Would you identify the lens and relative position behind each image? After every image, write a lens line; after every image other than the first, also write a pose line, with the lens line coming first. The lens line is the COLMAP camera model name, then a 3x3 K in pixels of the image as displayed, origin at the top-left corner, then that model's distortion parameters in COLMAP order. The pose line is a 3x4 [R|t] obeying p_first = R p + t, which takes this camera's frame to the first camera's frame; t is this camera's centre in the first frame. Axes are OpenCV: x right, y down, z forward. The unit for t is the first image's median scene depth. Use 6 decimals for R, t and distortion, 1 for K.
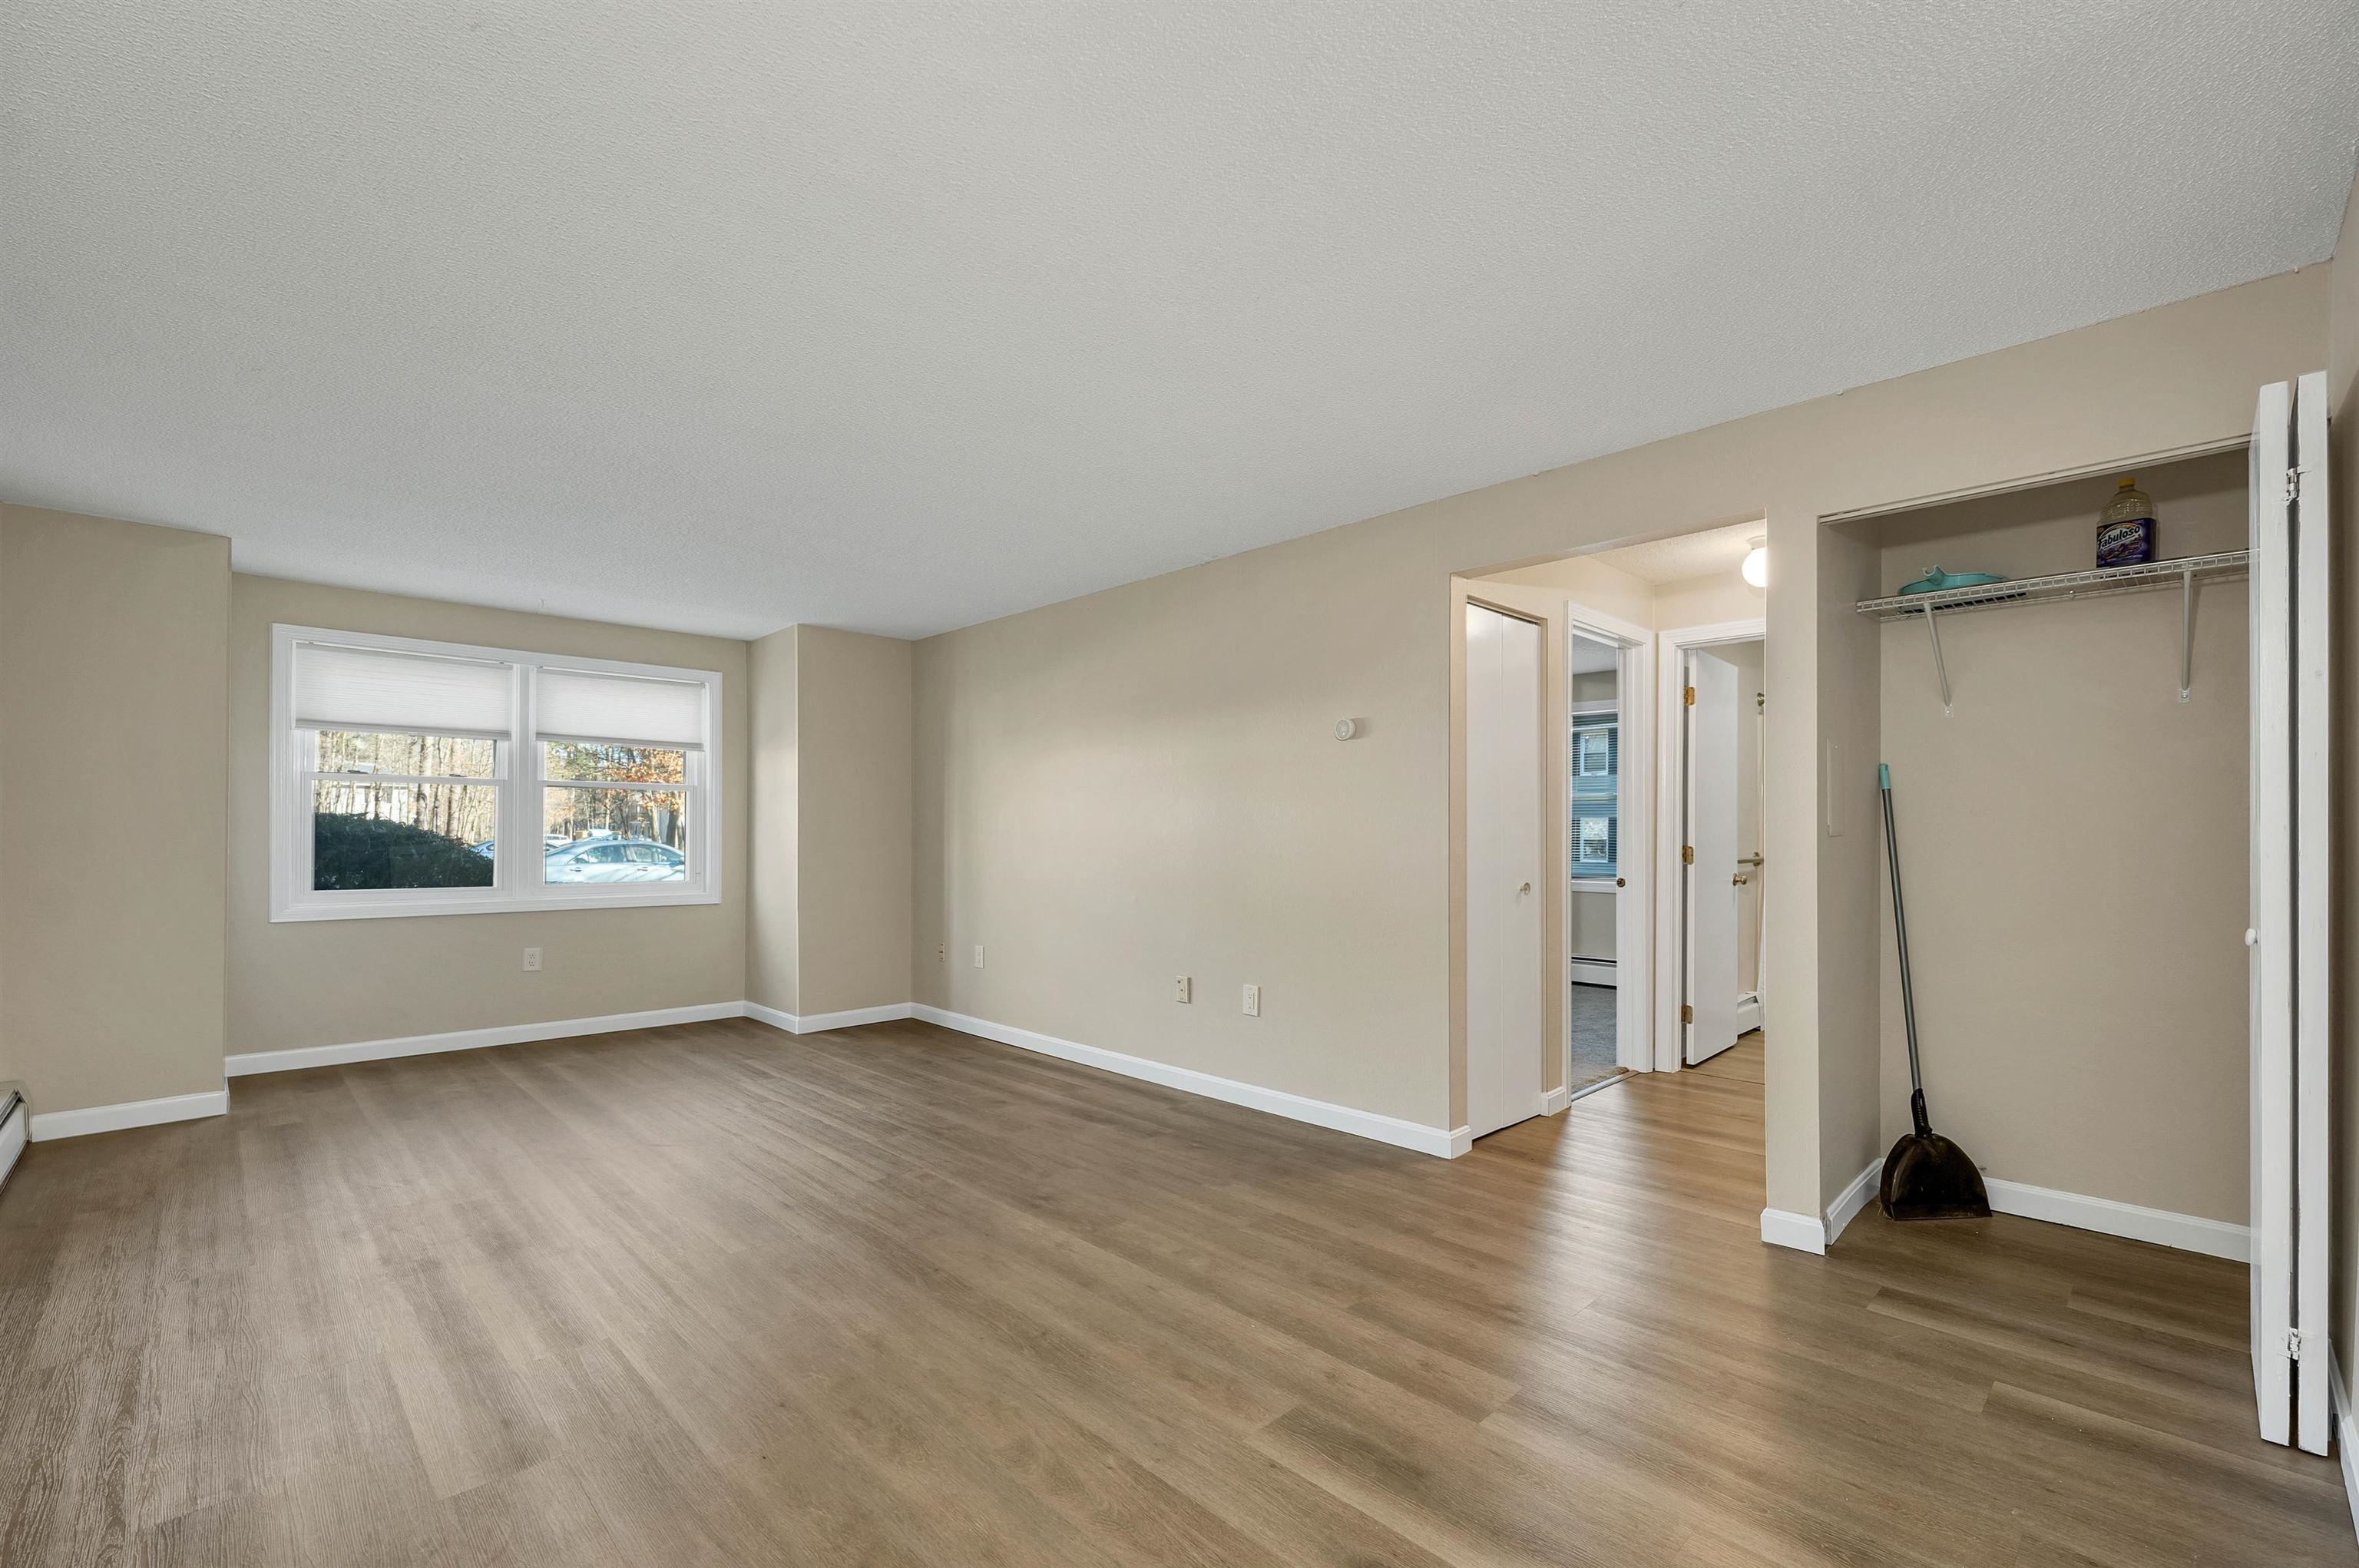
lens RADIAL K [[999.0, 0, 1185.9], [0, 999.0, 832.3], [0, 0, 1]] dist [0.002428, -0.000717]
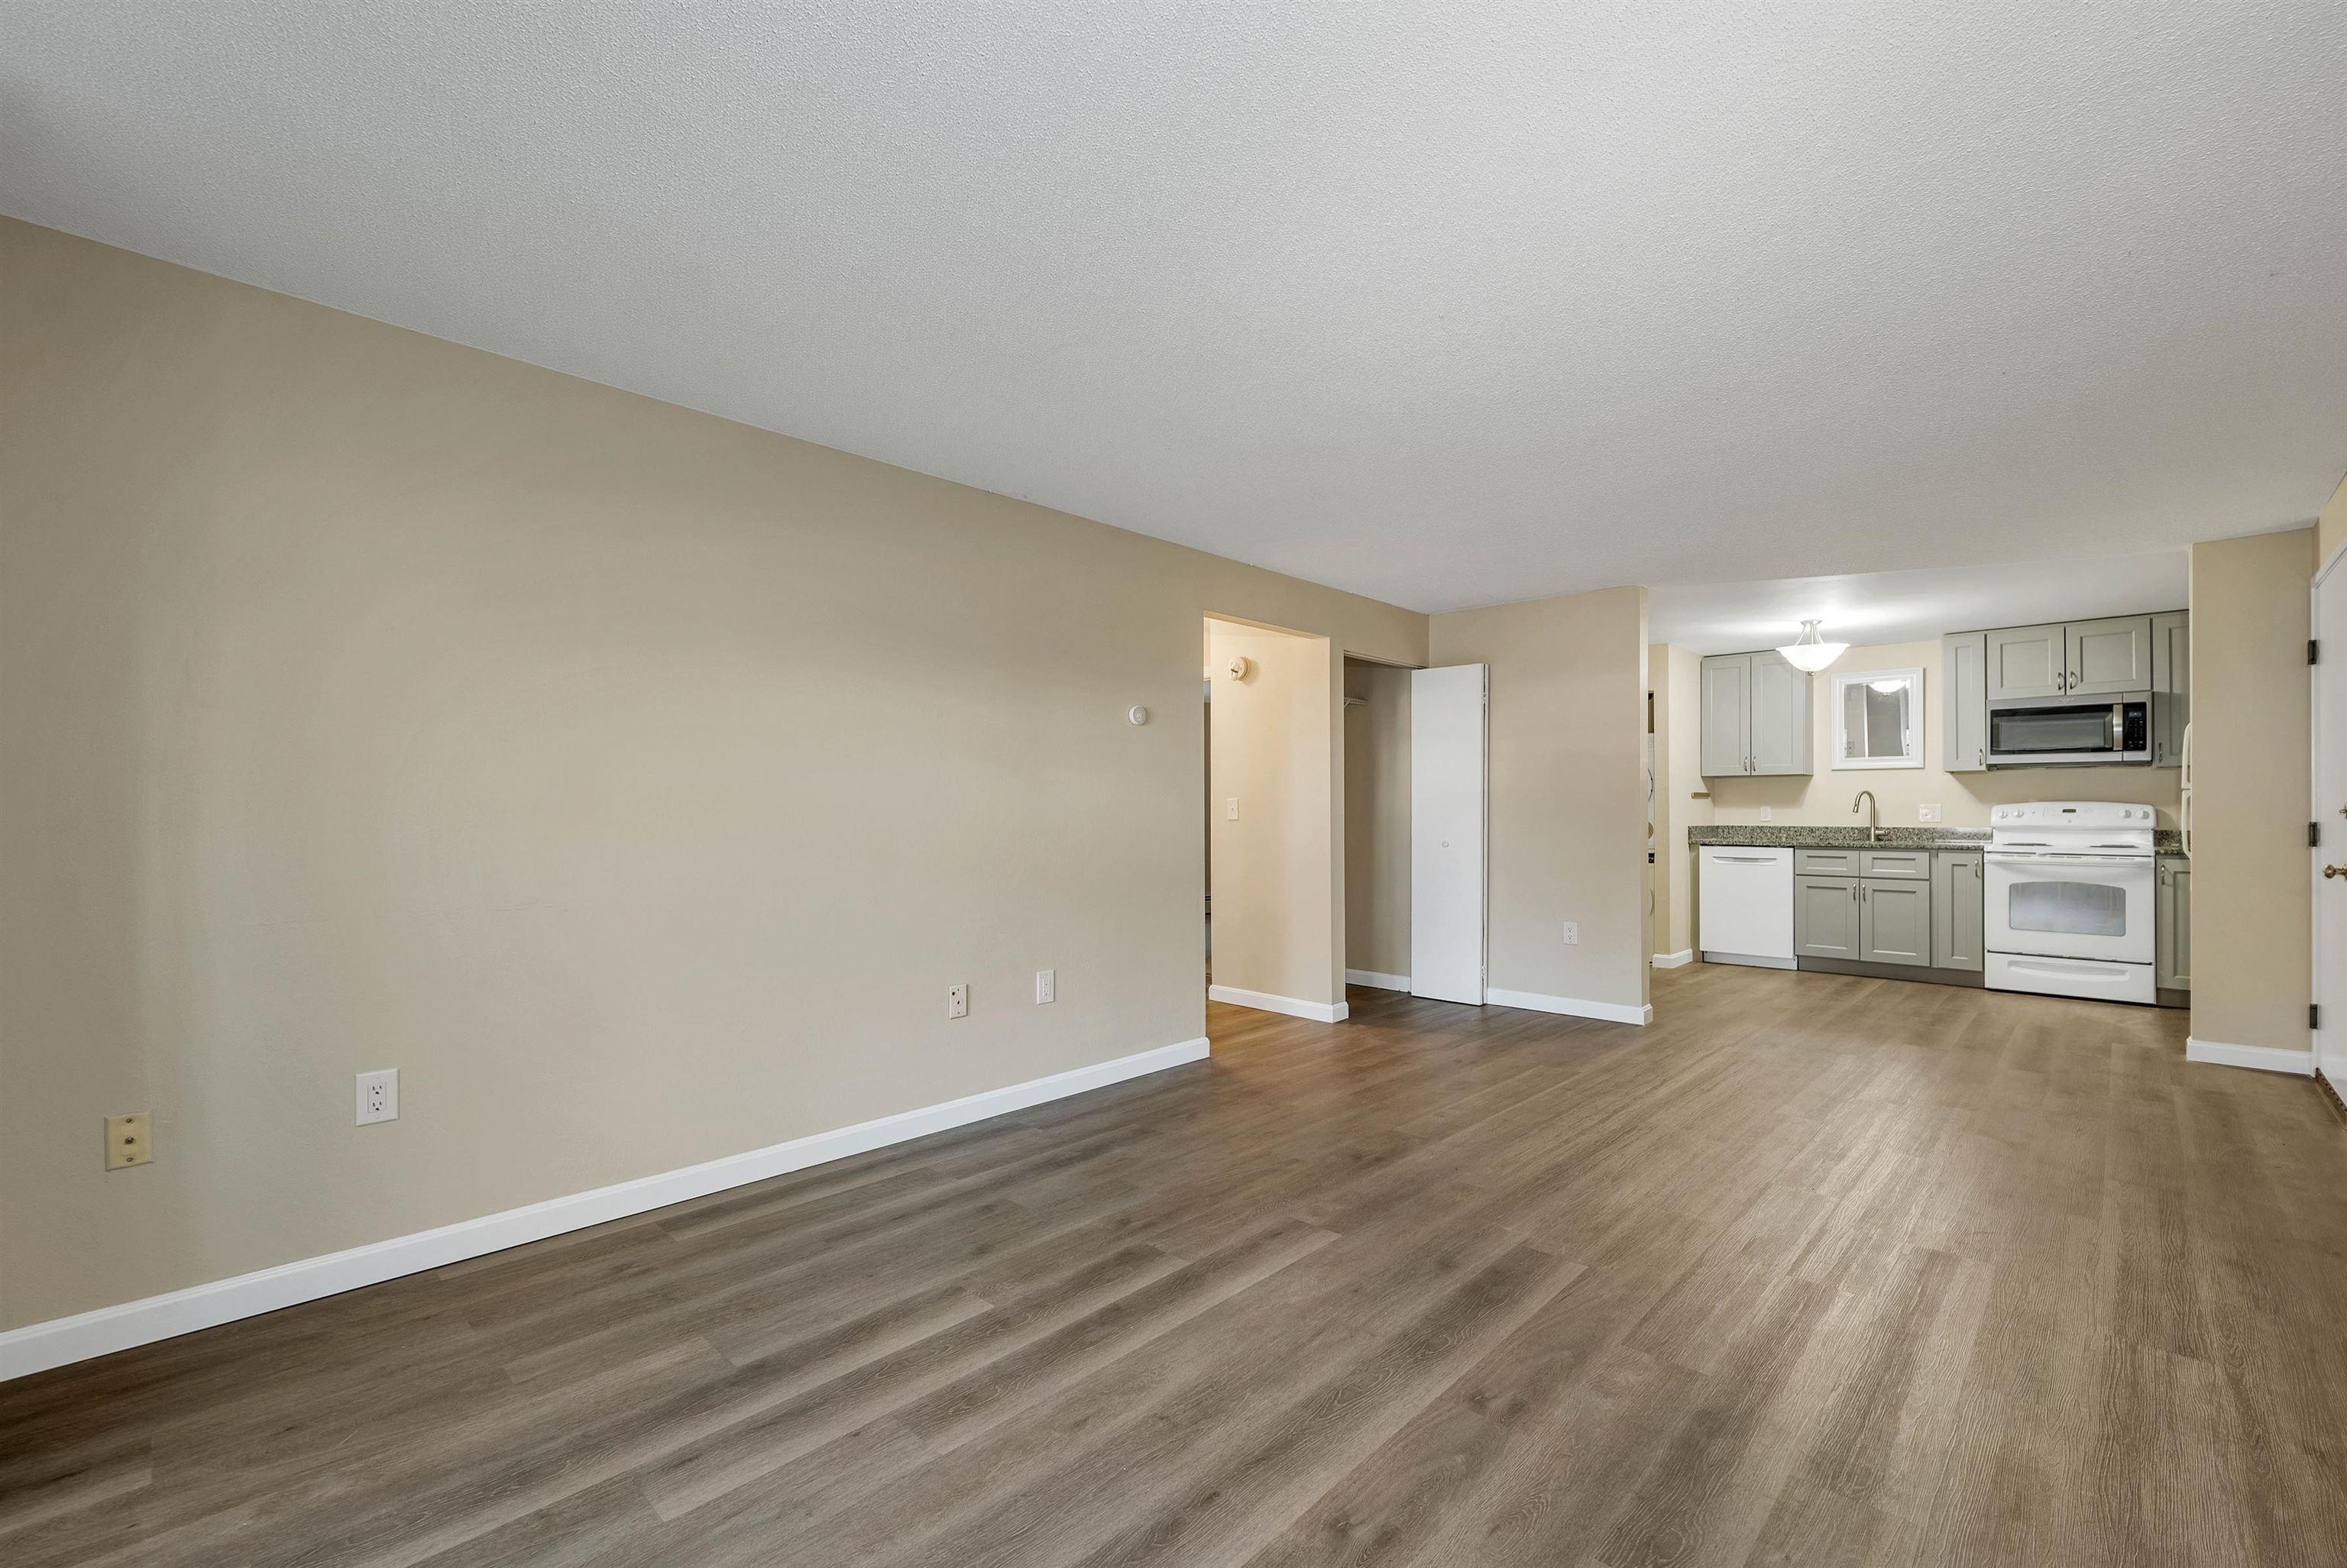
lens RADIAL K [[999.3, 0, 1174.1], [0, 999.3, 807.2], [0, 0, 1]] dist [0.000691, 0.000070]
pose [[-0.033703, 0.001941, 0.999430, -0.914335], [-0.000084, 0.999998, -0.001945, 0.001119], [-0.999432, -0.000150, -0.033703, 0.949661]]
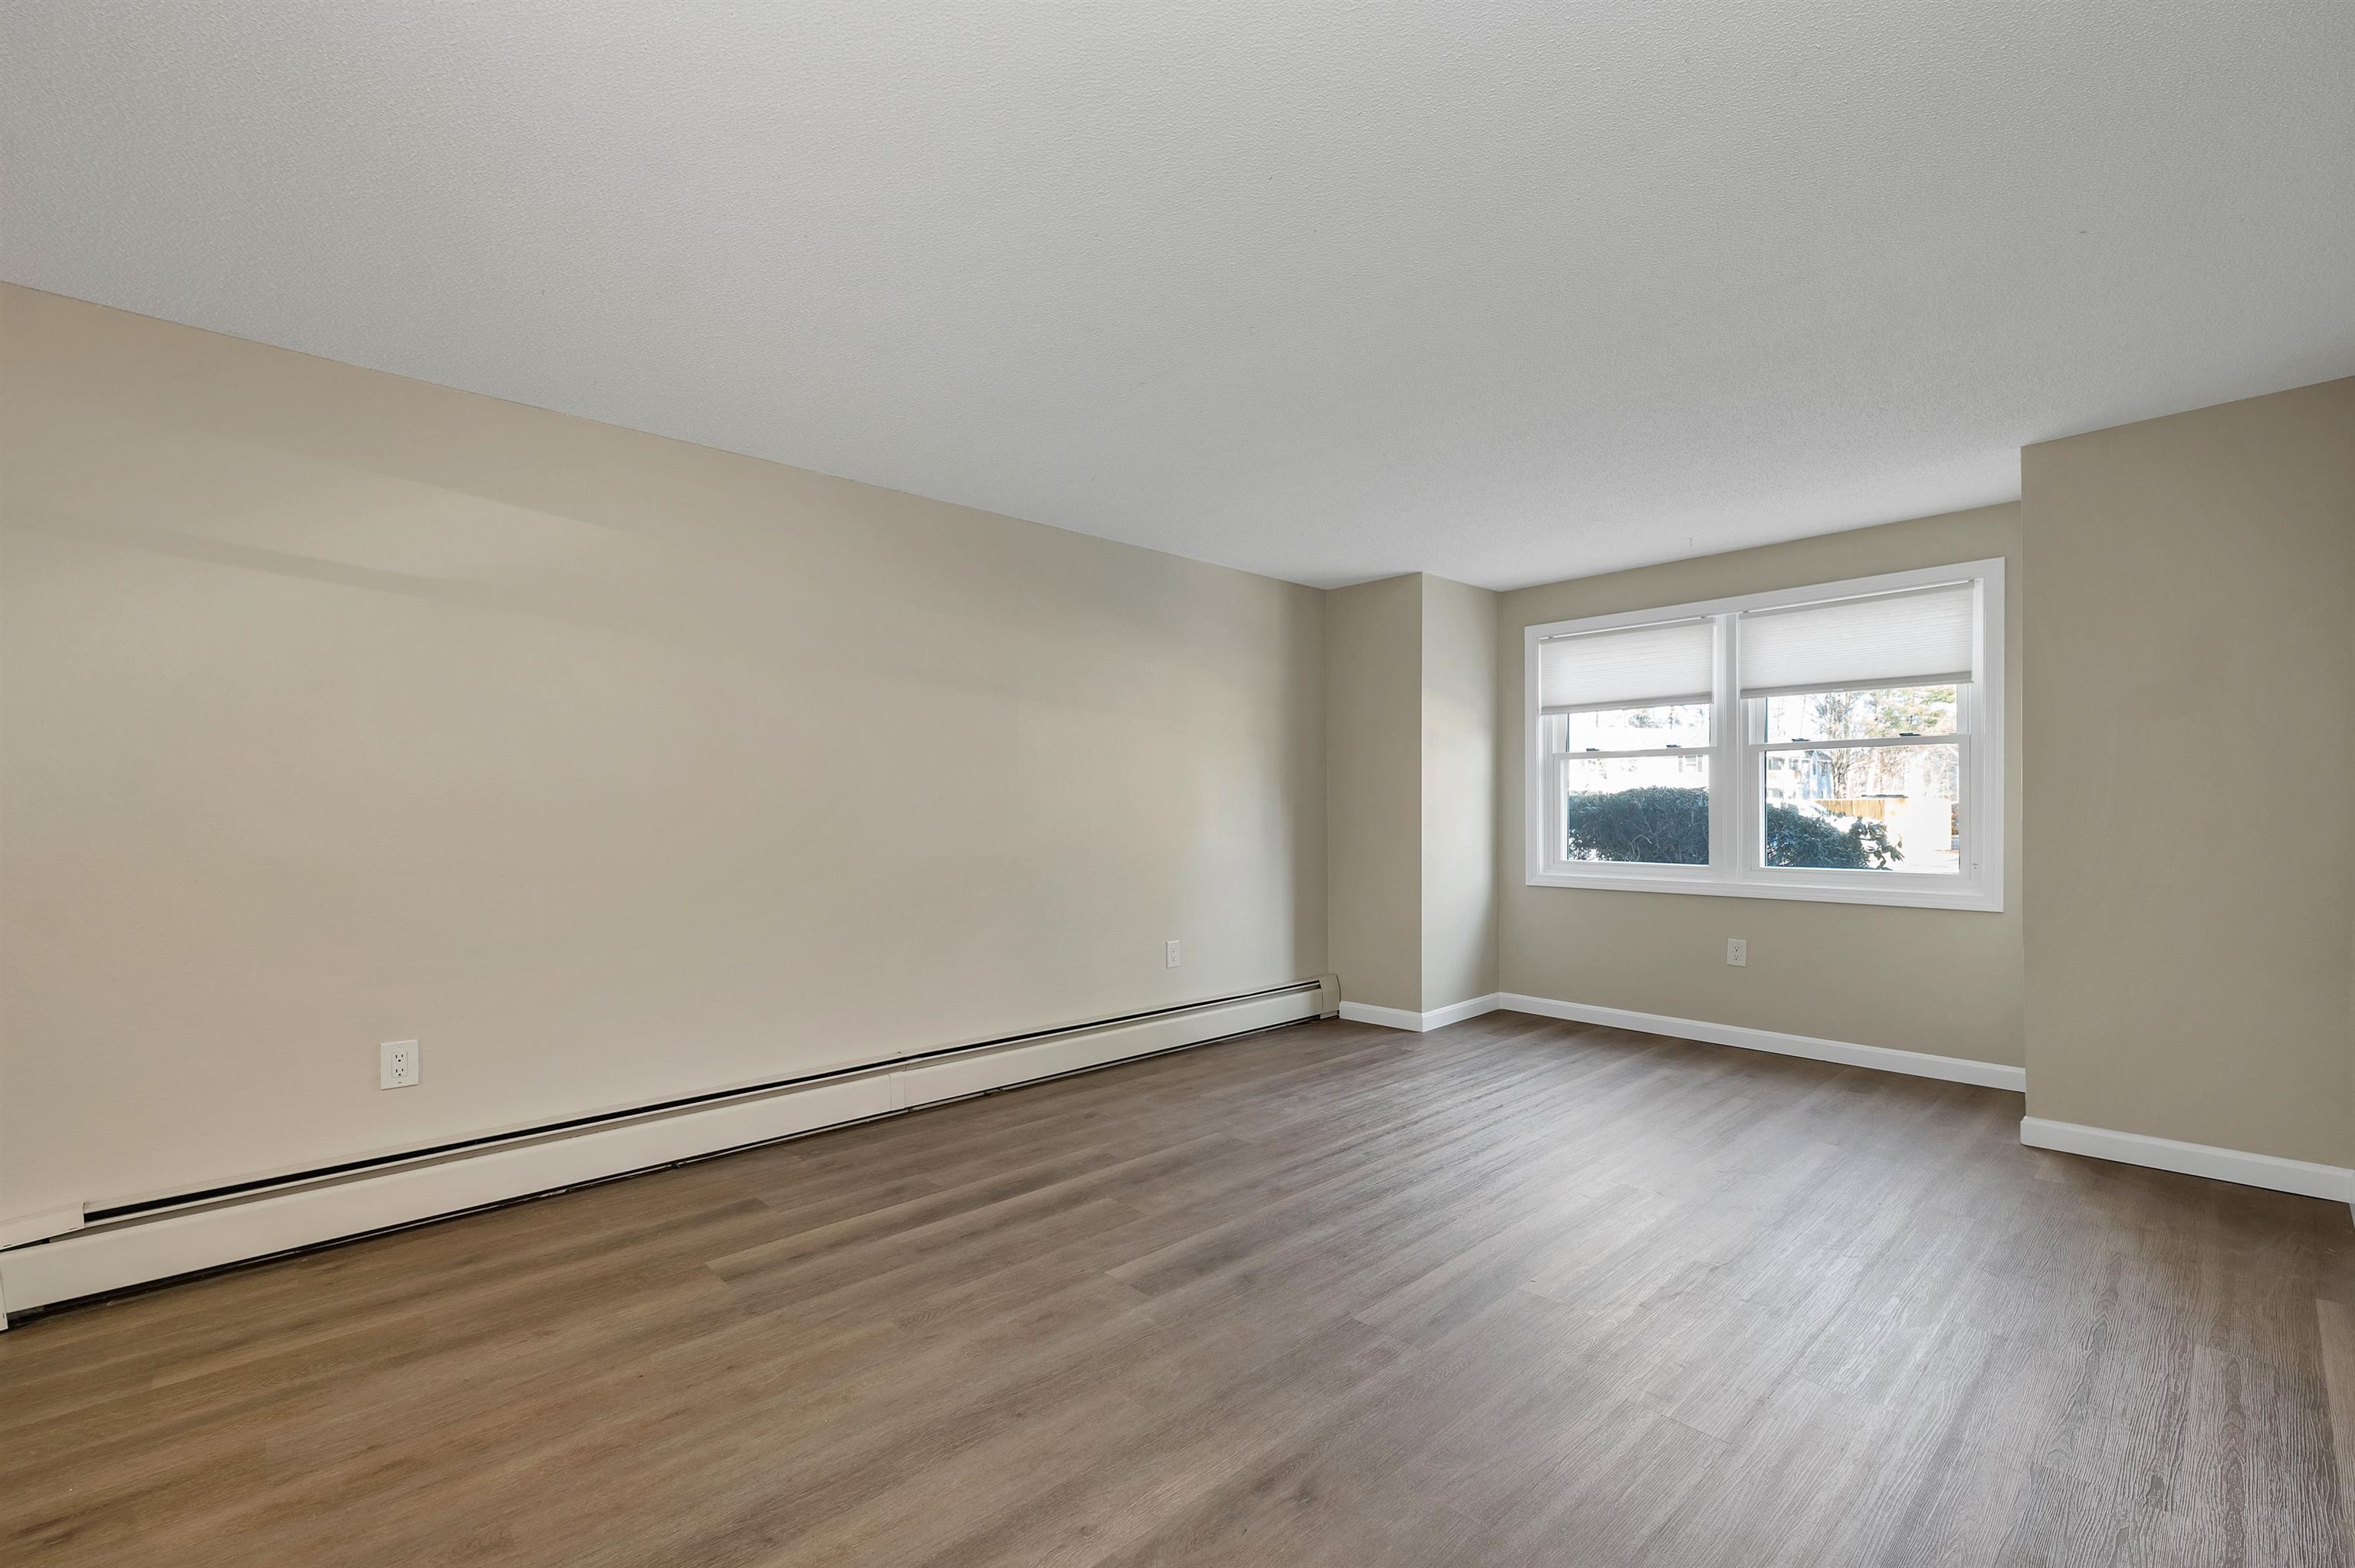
lens RADIAL K [[997.2, 0, 1183.9], [0, 997.2, 832.2], [0, 0, 1]] dist [0.002428, -0.000717]
pose [[-0.016856, 0.020967, -0.999638, 0.297236], [0.006934, 0.999759, 0.020853, 0.002147], [0.999834, -0.006580, -0.016997, 0.732970]]
